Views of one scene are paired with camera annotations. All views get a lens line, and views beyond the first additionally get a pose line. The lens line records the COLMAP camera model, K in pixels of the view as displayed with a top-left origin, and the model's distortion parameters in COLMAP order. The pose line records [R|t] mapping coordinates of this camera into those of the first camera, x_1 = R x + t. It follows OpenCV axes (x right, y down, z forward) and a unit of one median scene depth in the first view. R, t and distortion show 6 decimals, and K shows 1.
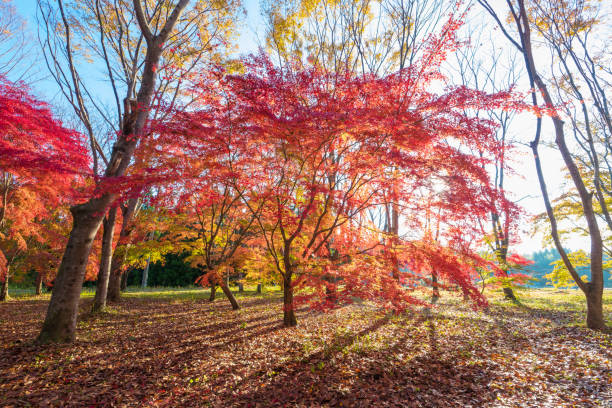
lens RADIAL K [[254.5, 0, 304.6], [0, 254.5, 203.0], [0, 0, 1]] dist [0.000861, -0.009102]
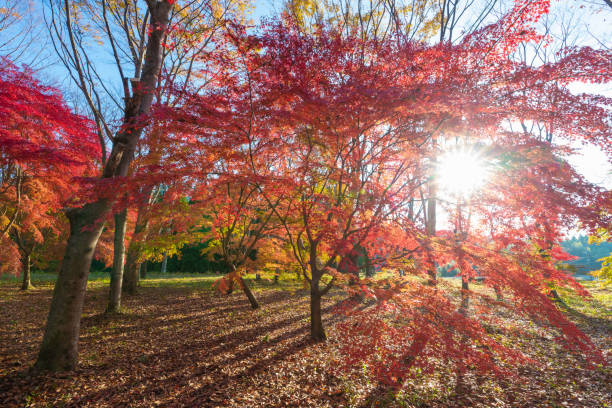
lens RADIAL K [[254.5, 0, 304.6], [0, 254.5, 203.0], [0, 0, 1]] dist [0.000861, -0.009102]
pose [[0.998440, 0.004405, -0.055662, -0.041348], [-0.000976, 0.998108, 0.061484, -0.032872], [0.055827, -0.061334, 0.996555, 0.104960]]
